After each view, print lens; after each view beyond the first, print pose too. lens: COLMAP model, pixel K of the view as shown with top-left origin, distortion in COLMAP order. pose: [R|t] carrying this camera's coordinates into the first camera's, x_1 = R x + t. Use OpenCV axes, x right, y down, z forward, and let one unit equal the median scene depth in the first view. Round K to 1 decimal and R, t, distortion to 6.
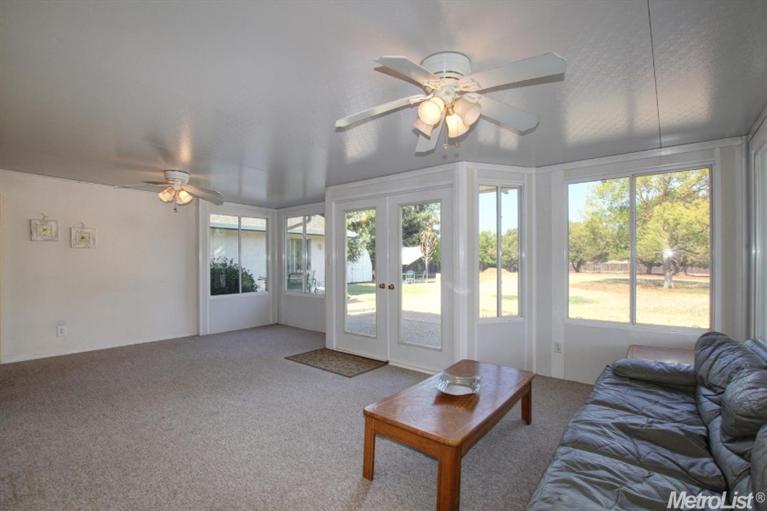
lens RADIAL K [[350.5, 0, 382.5], [0, 350.5, 263.0], [0, 0, 1]] dist [0.002194, -0.000008]
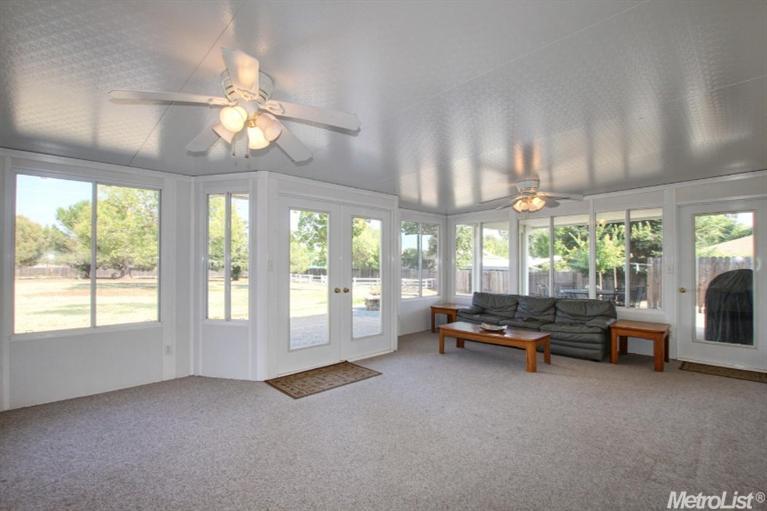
lens RADIAL K [[345.2, 0, 351.7], [0, 345.2, 254.0], [0, 0, 1]] dist [-0.040953, 0.000290]
pose [[0.155922, 0.033371, 0.987205, -0.799697], [0.005964, 0.999379, -0.034725, -0.005642], [-0.987751, 0.011302, 0.155627, 0.629694]]
